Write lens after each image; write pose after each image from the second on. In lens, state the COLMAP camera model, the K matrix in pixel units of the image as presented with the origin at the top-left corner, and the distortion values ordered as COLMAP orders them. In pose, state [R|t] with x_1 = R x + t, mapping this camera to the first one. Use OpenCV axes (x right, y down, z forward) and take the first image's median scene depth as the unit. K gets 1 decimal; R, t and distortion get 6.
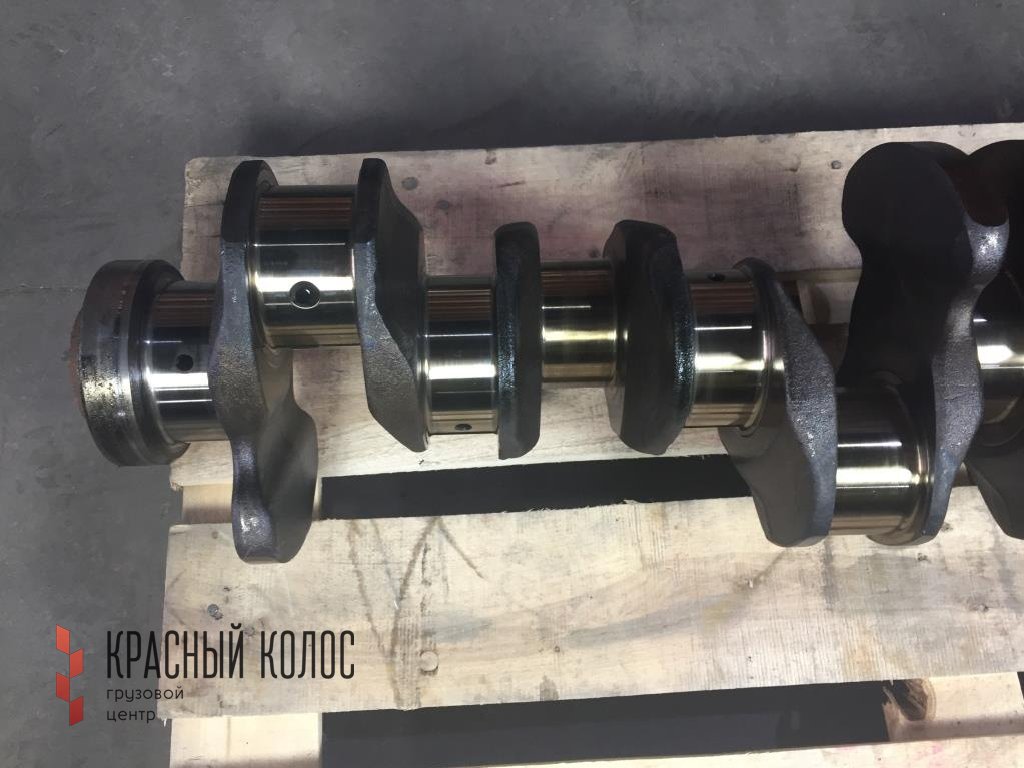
lens RADIAL K [[931.7, 0, 511.9], [0, 931.7, 408.3], [0, 0, 1]] dist [0.022367, -0.025413]
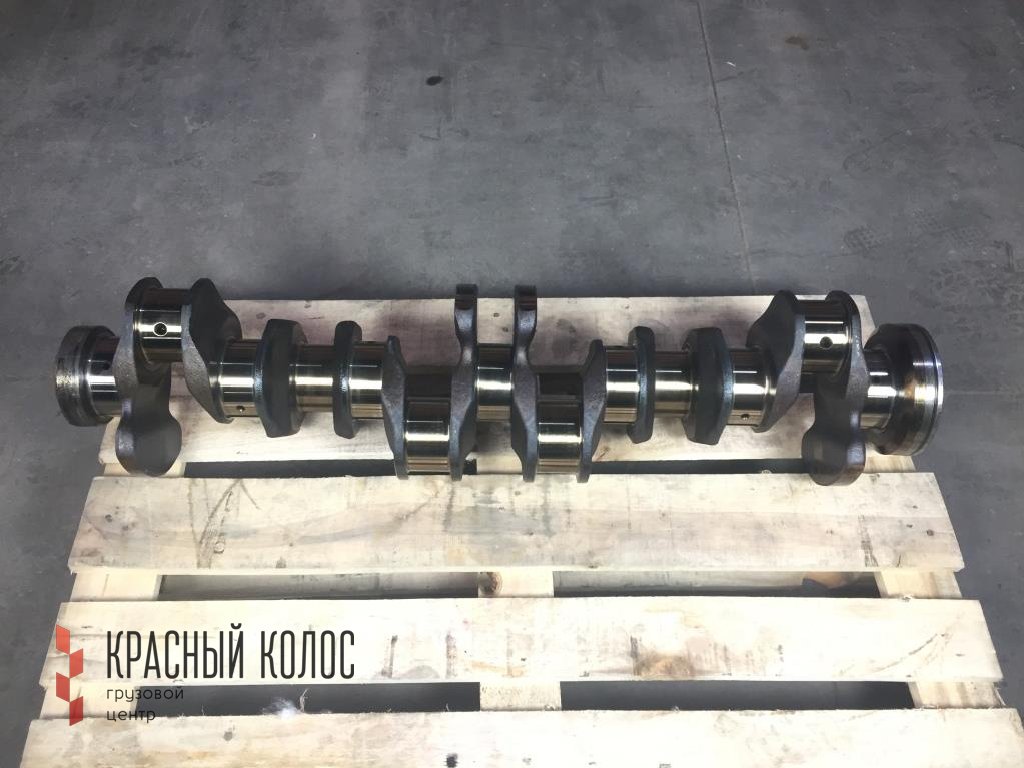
lens RADIAL K [[931.7, 0, 511.9], [0, 931.7, 408.3], [0, 0, 1]] dist [0.022367, -0.025413]
pose [[0.998811, 0.035283, -0.033638, 0.516083], [-0.043102, 0.961537, -0.271274, 0.465415], [0.022772, 0.272401, 0.961914, -0.789258]]
